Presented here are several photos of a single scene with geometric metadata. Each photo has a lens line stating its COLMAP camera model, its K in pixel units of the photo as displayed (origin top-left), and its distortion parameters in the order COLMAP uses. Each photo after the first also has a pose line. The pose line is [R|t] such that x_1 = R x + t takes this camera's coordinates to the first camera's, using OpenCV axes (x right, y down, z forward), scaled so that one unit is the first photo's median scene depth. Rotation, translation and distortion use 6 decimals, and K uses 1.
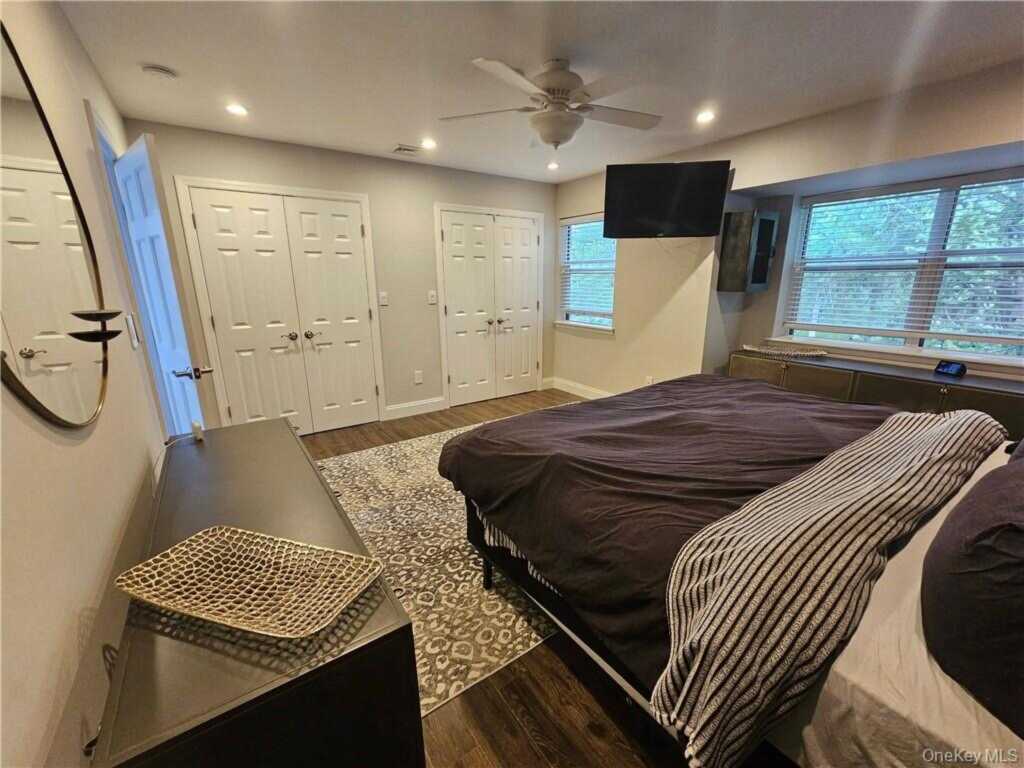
lens RADIAL K [[420.2, 0, 515.9], [0, 420.2, 389.3], [0, 0, 1]] dist [-0.001120, 0.000988]
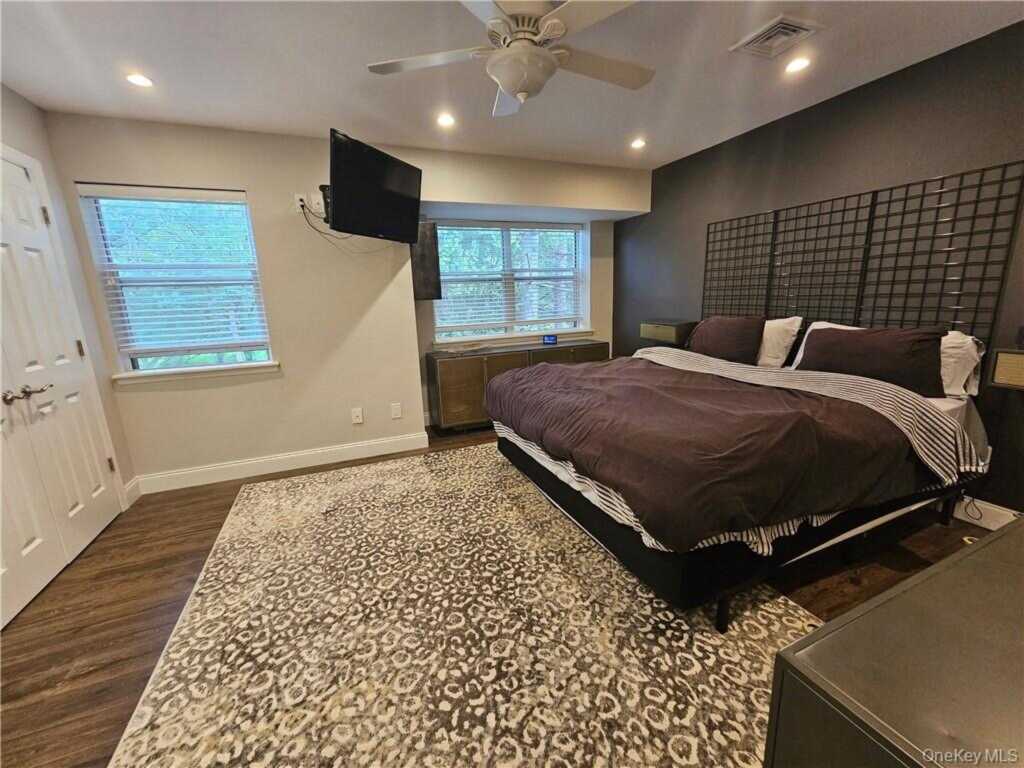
lens RADIAL K [[420.2, 0, 515.9], [0, 420.2, 389.3], [0, 0, 1]] dist [-0.001120, 0.000988]
pose [[0.207181, -0.219358, 0.953393, -0.496668], [0.283950, 0.946069, 0.155968, -0.133117], [-0.936188, 0.238402, 0.258294, 0.622894]]
